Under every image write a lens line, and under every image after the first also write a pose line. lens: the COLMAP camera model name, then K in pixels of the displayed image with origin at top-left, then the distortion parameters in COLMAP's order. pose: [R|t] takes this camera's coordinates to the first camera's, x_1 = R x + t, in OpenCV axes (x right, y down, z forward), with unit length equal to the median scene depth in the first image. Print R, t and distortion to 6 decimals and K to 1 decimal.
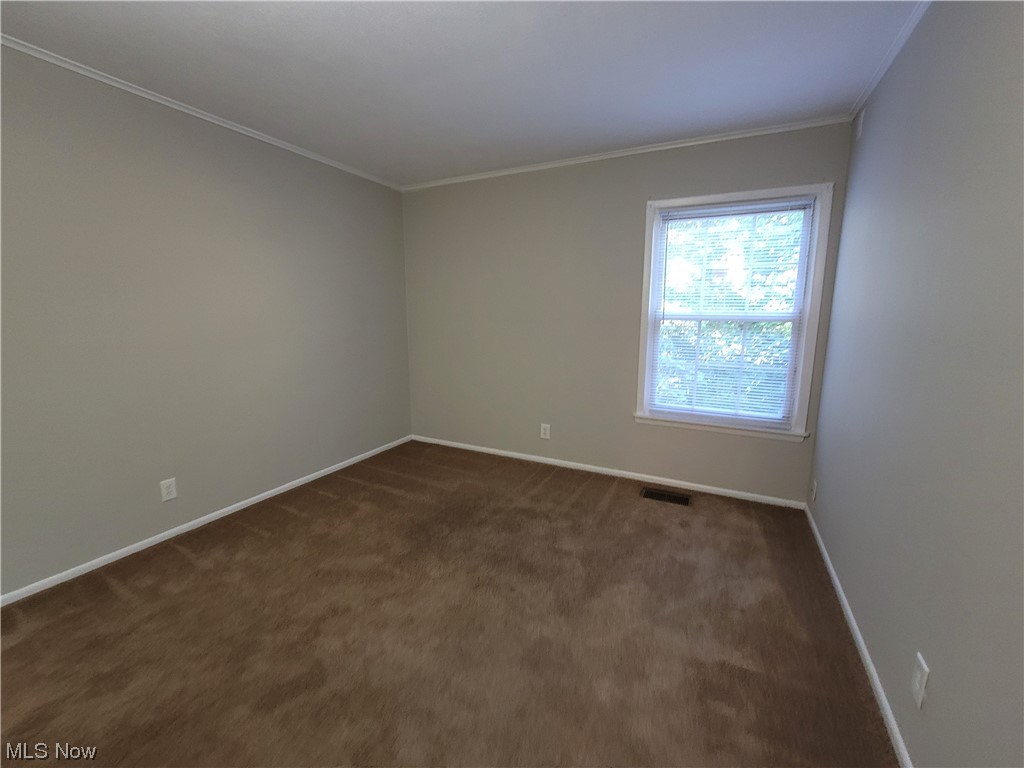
lens RADIAL K [[415.1, 0, 512.0], [0, 415.1, 384.0], [0, 0, 1]] dist [-0.007143, 0.000518]
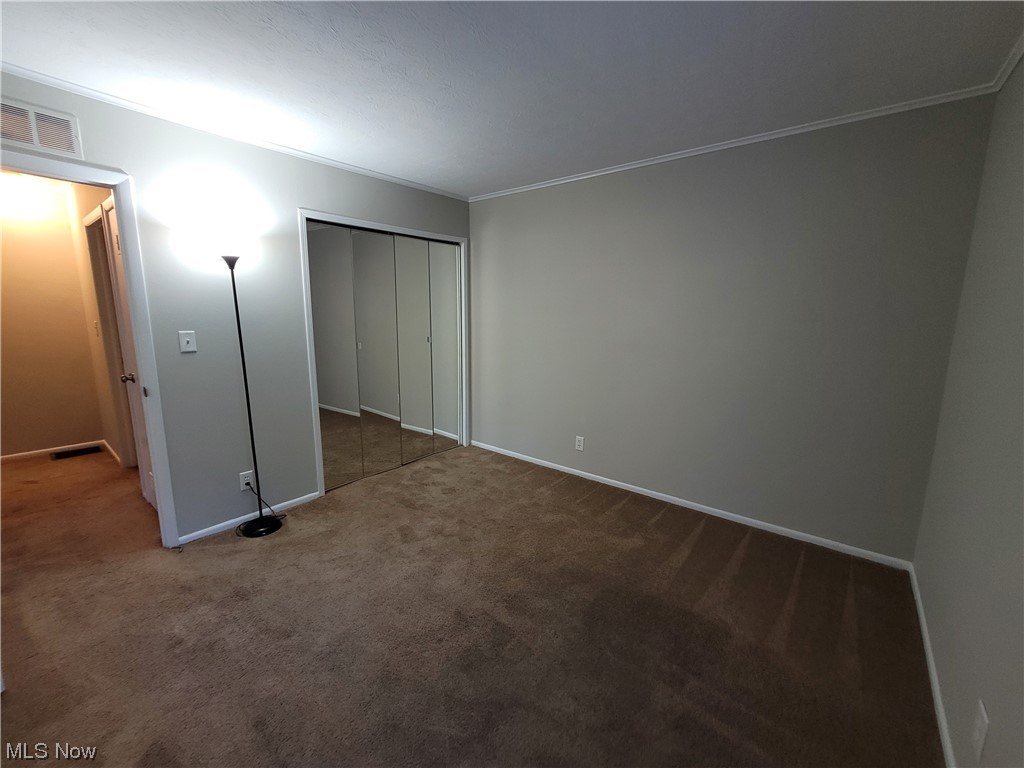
lens RADIAL K [[415.1, 0, 512.0], [0, 415.1, 384.0], [0, 0, 1]] dist [-0.007143, 0.000518]
pose [[-0.211424, 0.163675, -0.963593, 0.696950], [-0.179824, 0.962535, 0.202951, -0.232326], [0.960710, 0.216185, -0.174070, 1.122914]]
